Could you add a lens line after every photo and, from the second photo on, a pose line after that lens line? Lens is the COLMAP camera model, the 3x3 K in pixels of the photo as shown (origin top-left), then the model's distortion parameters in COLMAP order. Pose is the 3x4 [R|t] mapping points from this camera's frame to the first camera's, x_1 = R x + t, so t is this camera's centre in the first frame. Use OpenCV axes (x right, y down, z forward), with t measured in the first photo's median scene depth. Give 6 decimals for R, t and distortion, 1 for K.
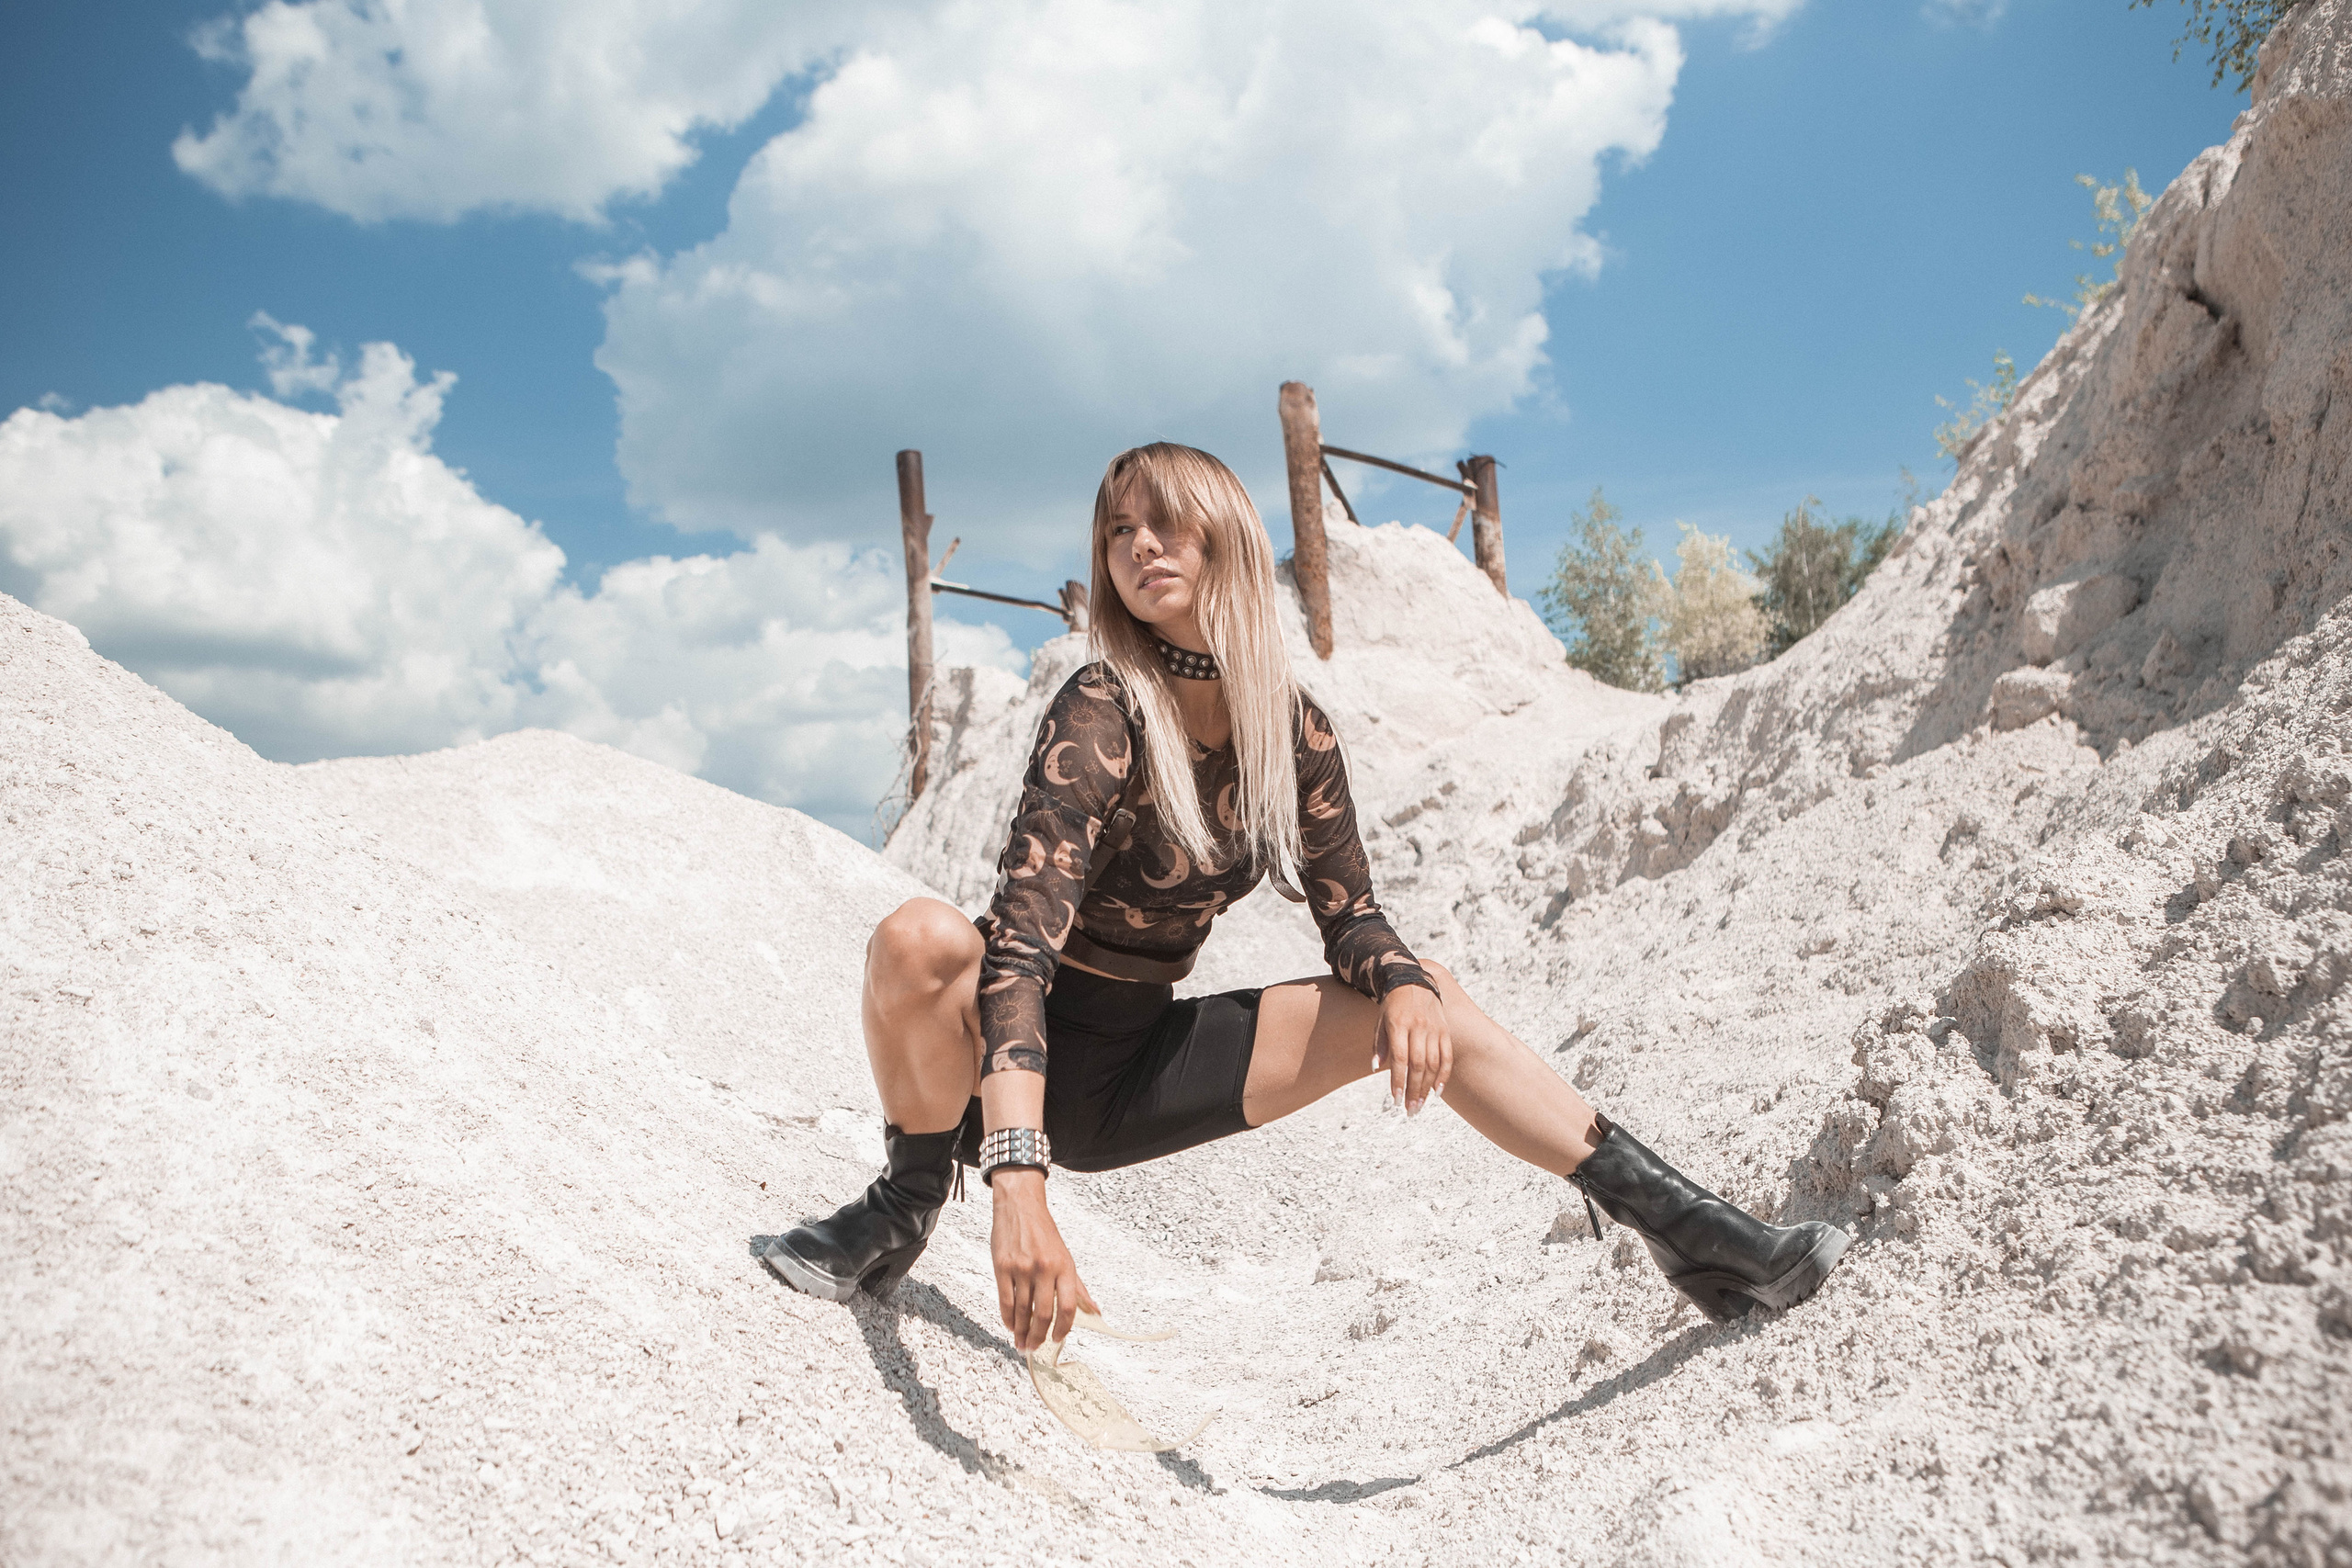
lens RADIAL K [[1910.2, 0, 1176.0], [0, 1910.2, 784.0], [0, 0, 1]] dist [-0.099378, 0.110519]
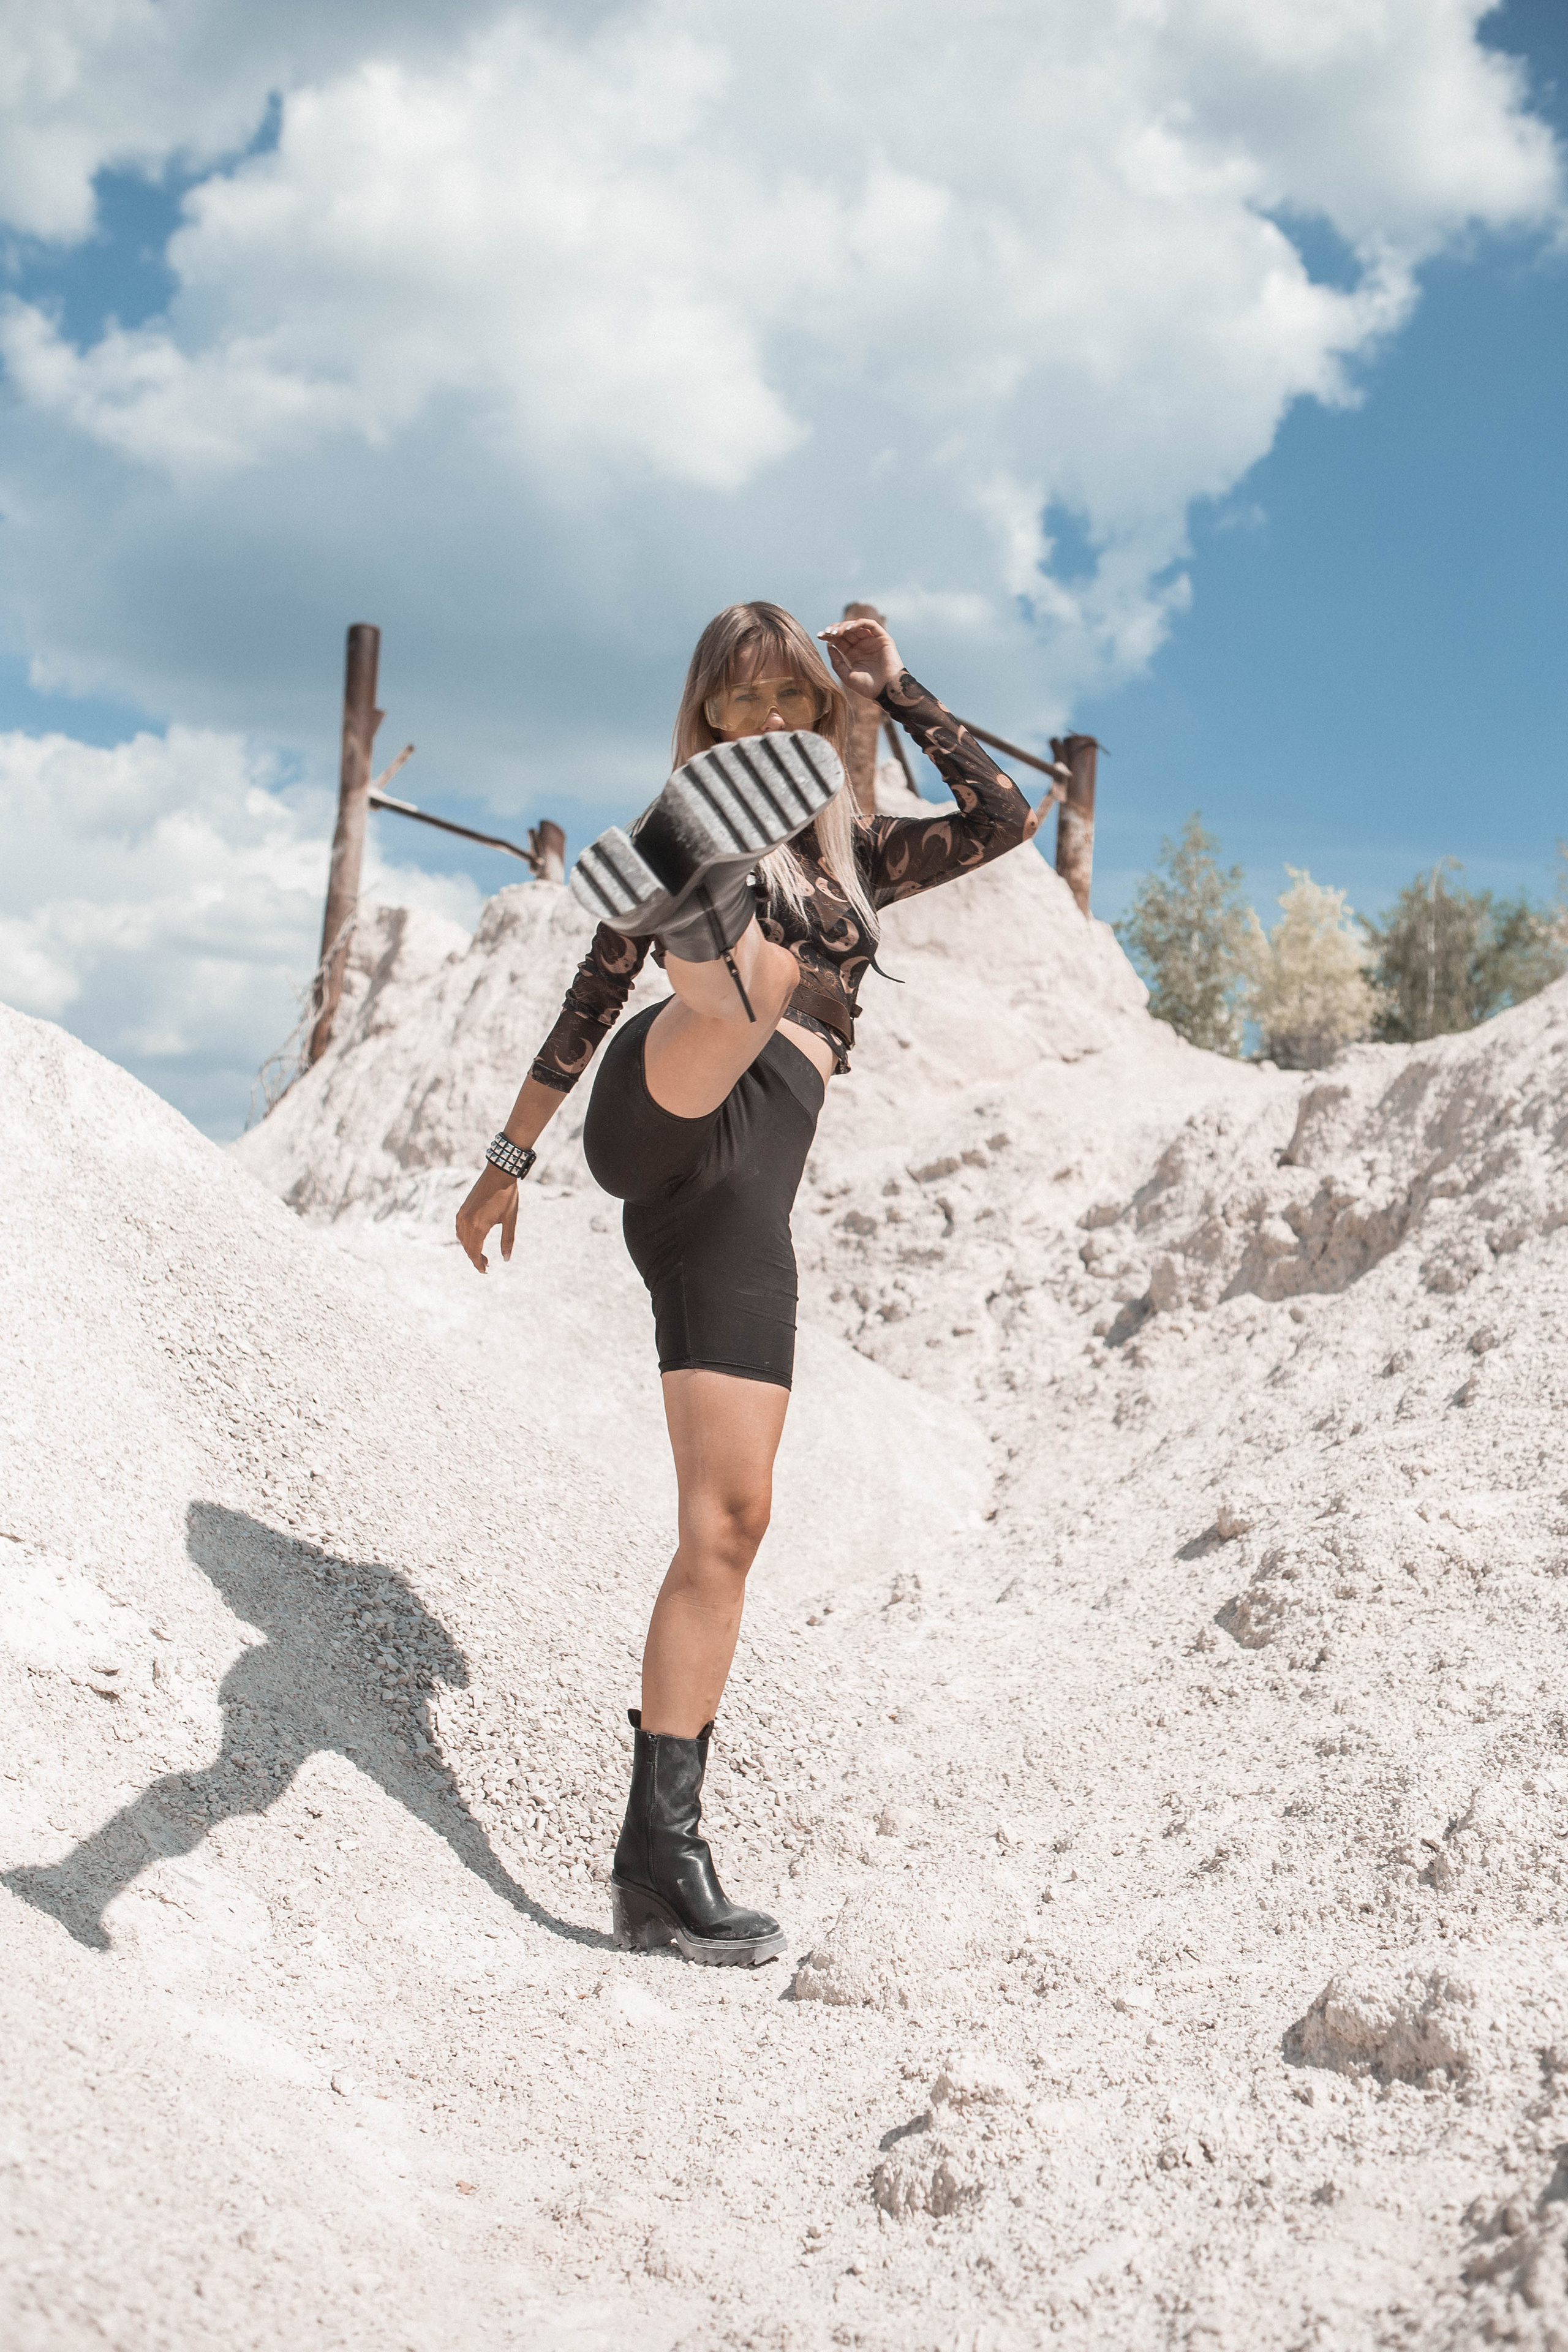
lens RADIAL K [[2265.7, 0, 769.8], [0, 2265.7, 1176.8], [0, 0, 1]] dist [-0.061770, 0.012790]
pose [[0.988496, 0.138052, 0.061785, -0.001872], [-0.139914, 0.989799, 0.026877, 0.005900], [-0.057445, -0.035213, 0.997728, 0.132479]]
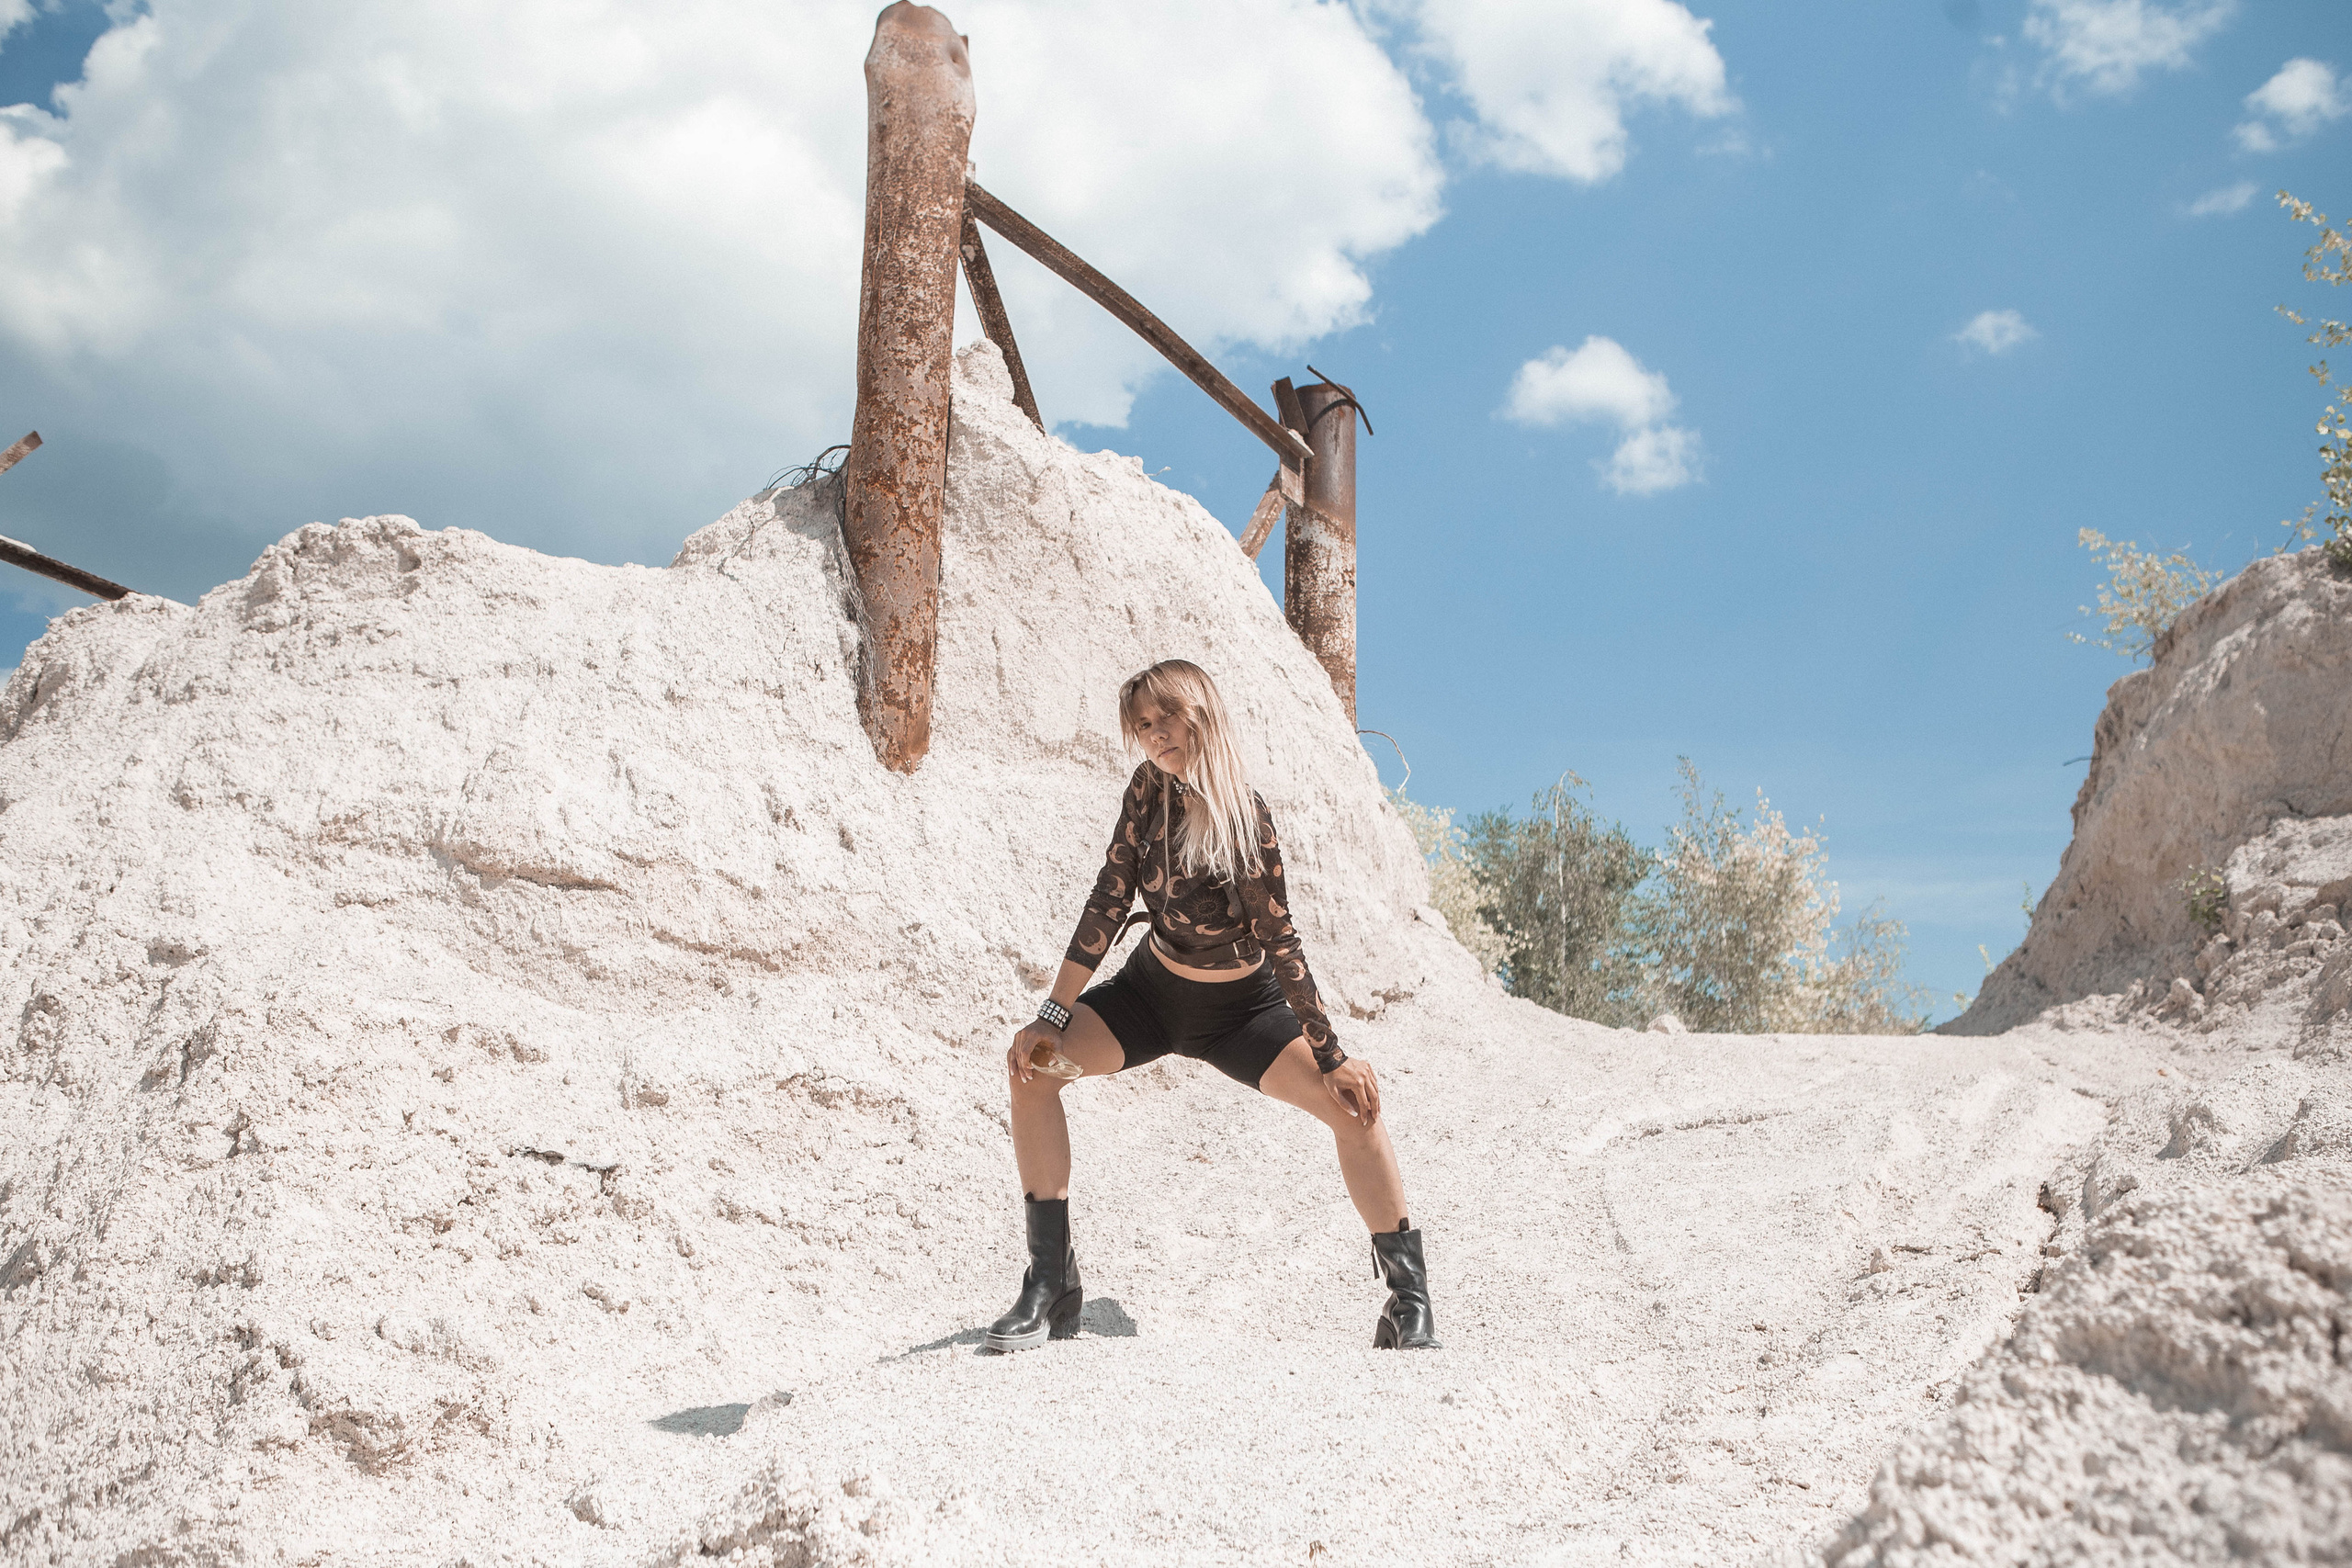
lens RADIAL K [[2238.7, 0, 1176.0], [0, 2238.7, 784.0], [0, 0, 1]] dist [-0.082965, 0.139531]
pose [[0.962806, 0.153313, 0.222485, 0.077623], [-0.120157, 0.980476, -0.155660, -0.020404], [-0.242006, 0.123137, 0.962430, 1.228806]]
